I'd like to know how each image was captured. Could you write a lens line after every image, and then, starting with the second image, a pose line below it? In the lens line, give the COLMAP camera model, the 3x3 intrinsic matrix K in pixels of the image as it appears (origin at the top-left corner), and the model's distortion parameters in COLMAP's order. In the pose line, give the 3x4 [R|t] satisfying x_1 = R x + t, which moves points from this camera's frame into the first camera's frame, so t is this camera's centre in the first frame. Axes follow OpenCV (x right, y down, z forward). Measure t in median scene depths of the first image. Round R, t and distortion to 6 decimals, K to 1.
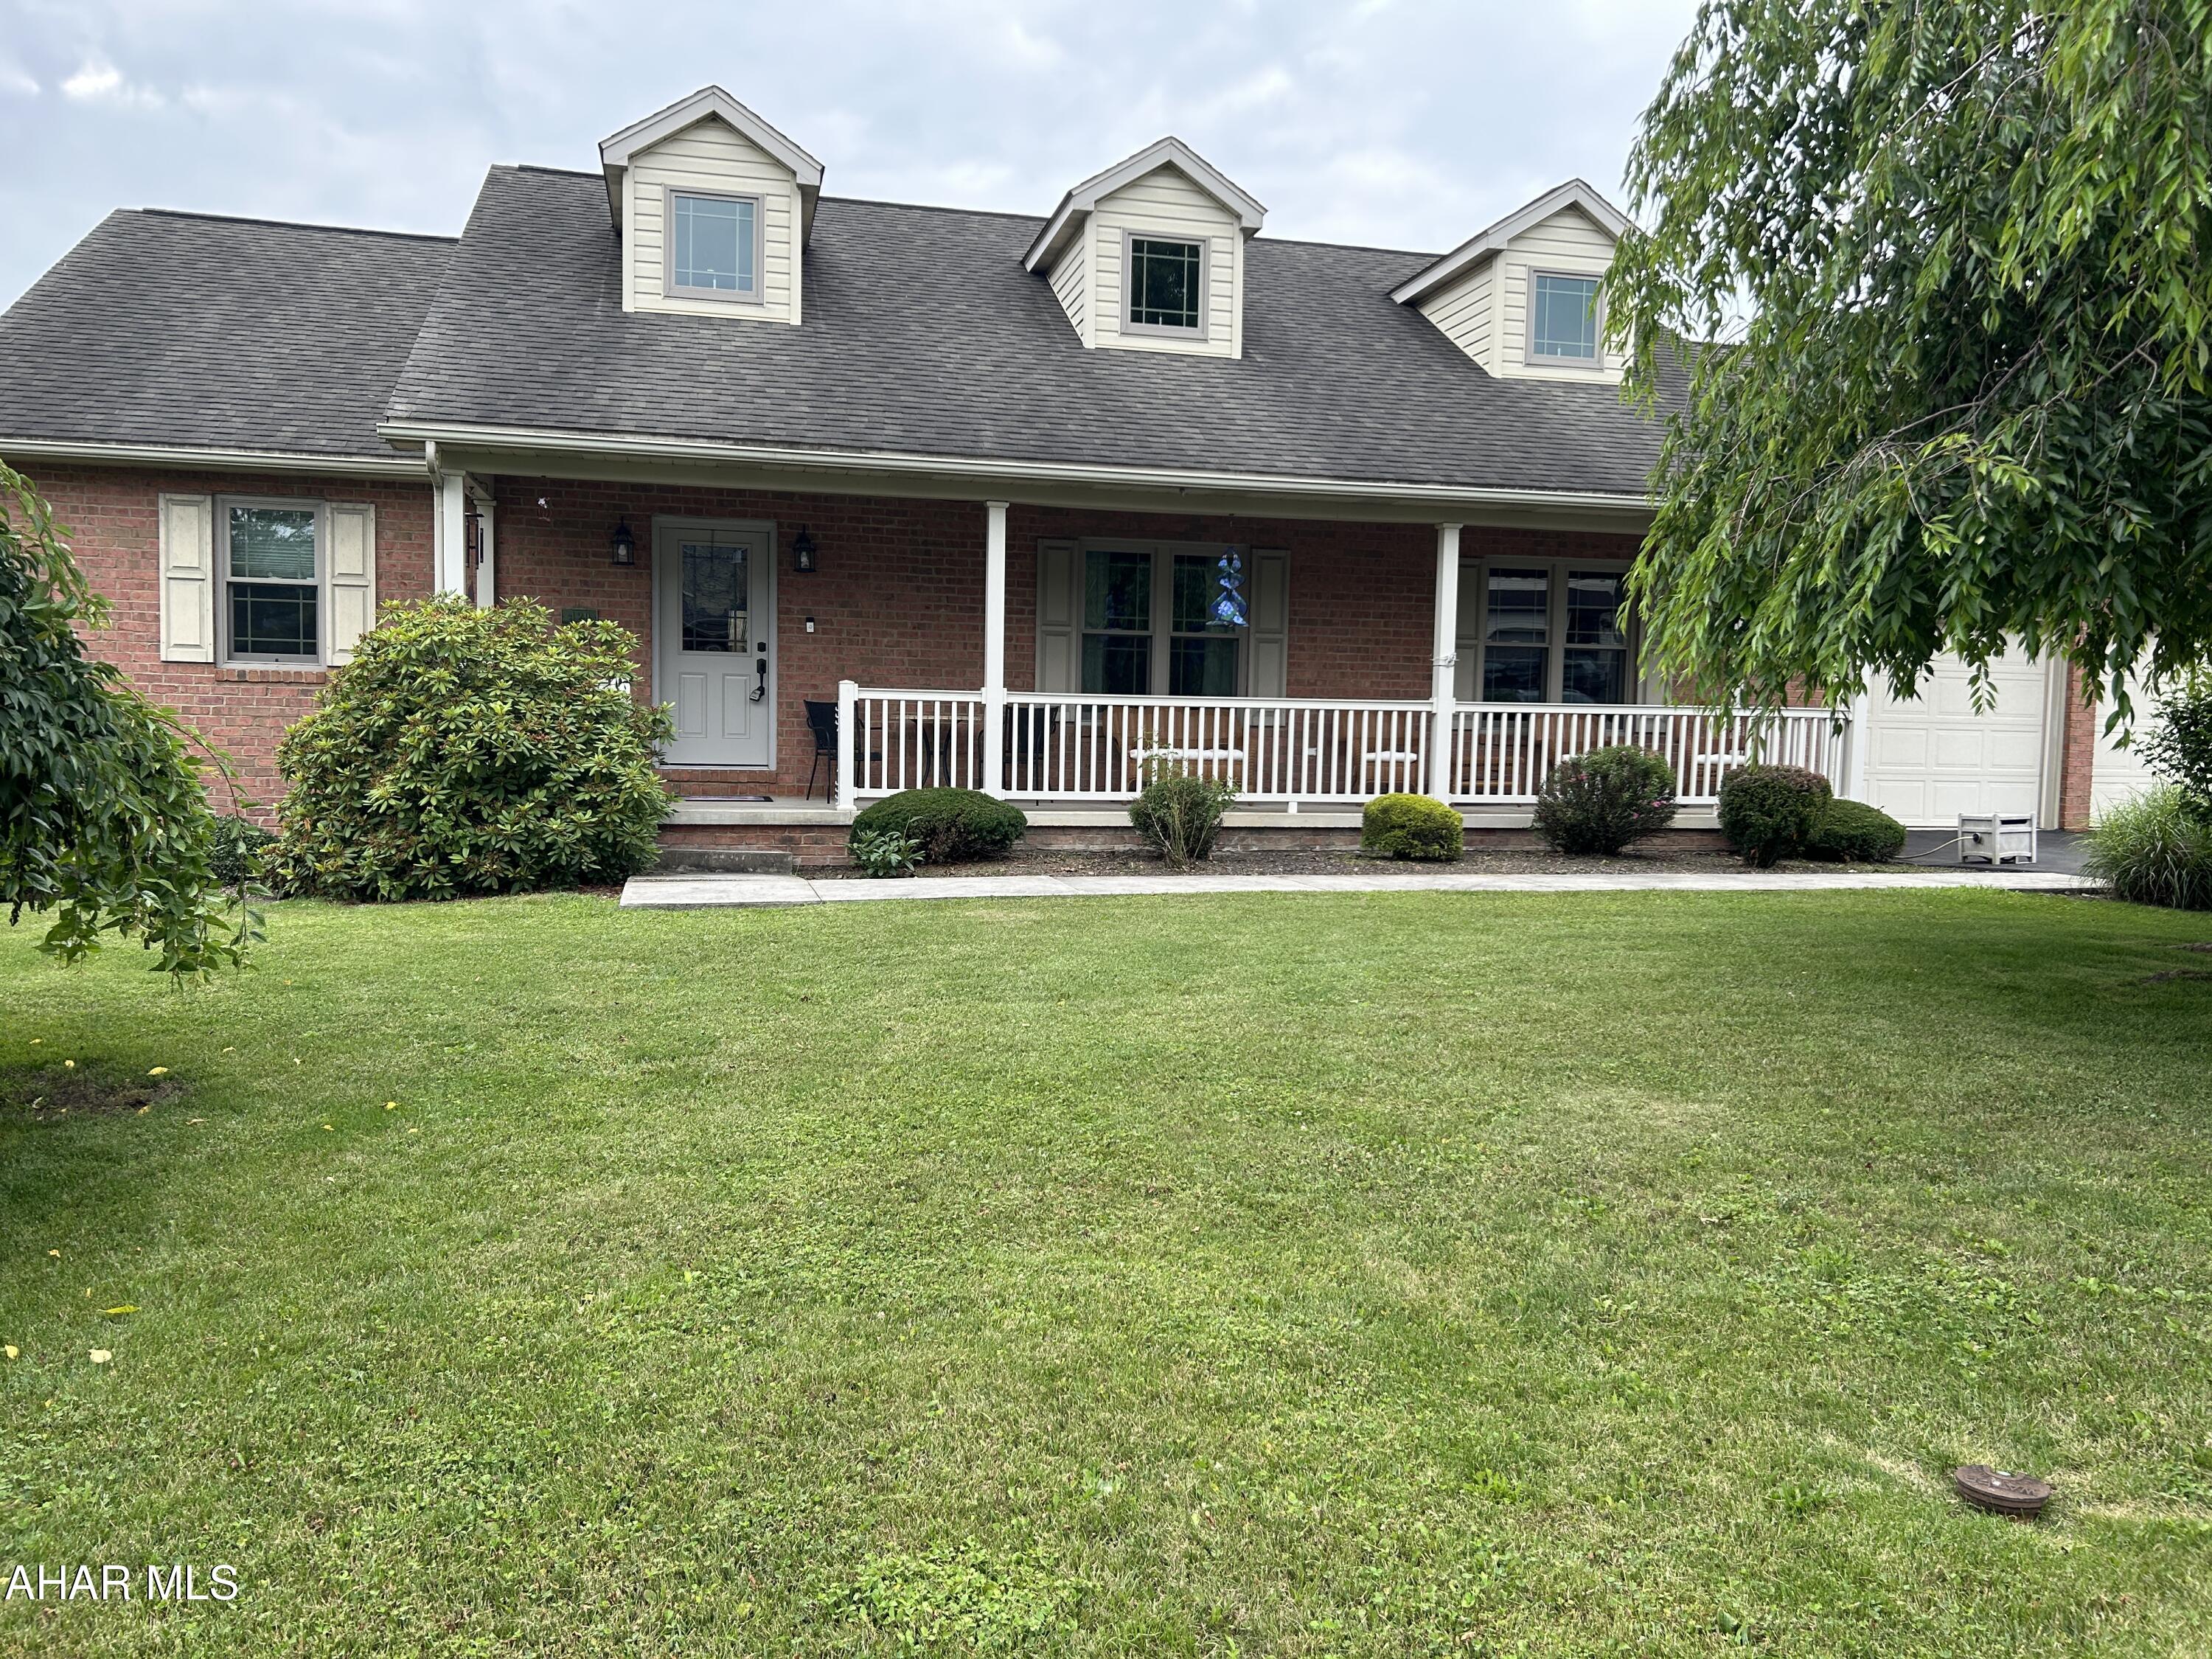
lens RADIAL K [[1668.2, 0, 1092.8], [0, 1668.2, 823.2], [0, 0, 1]] dist [0.031908, 0.004019]
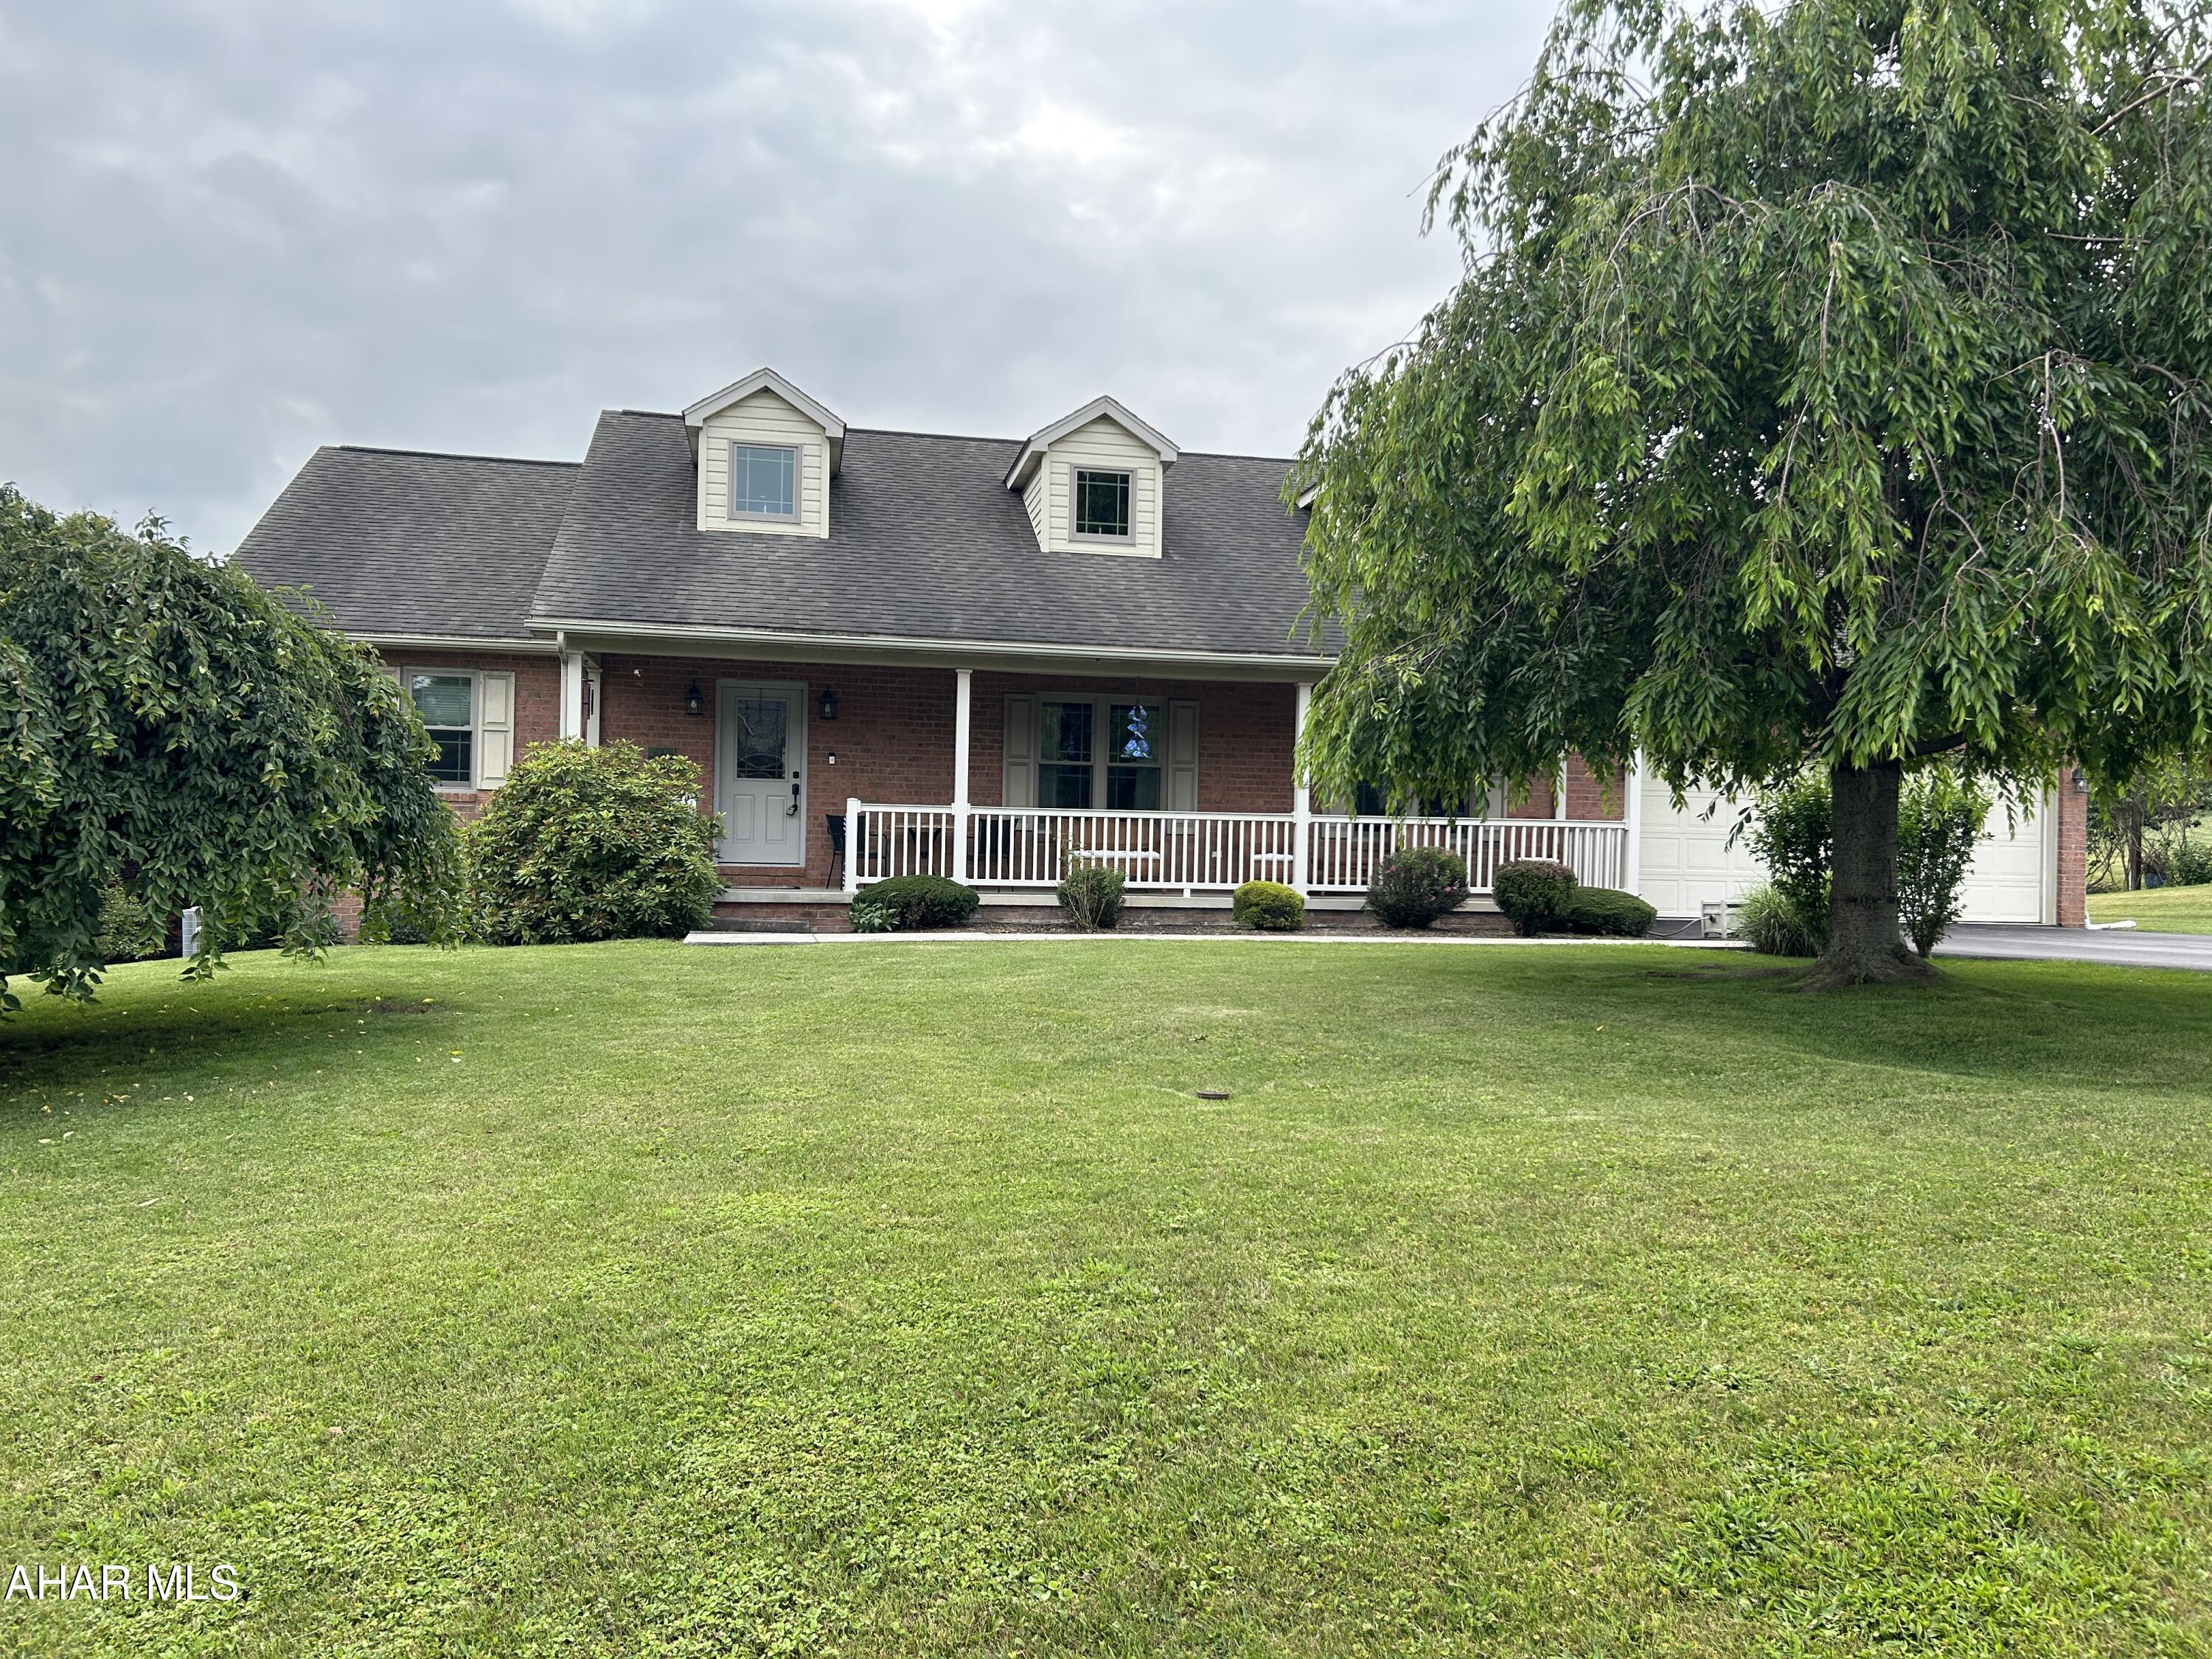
lens RADIAL K [[1672.6, 0, 1117.0], [0, 1672.6, 838.3], [0, 0, 1]] dist [0.046891, -0.013922]
pose [[0.999523, -0.000624, -0.030864, 0.103781], [-0.001539, 0.997544, -0.070025, 0.040253], [0.030832, 0.070039, 0.997068, -0.337345]]
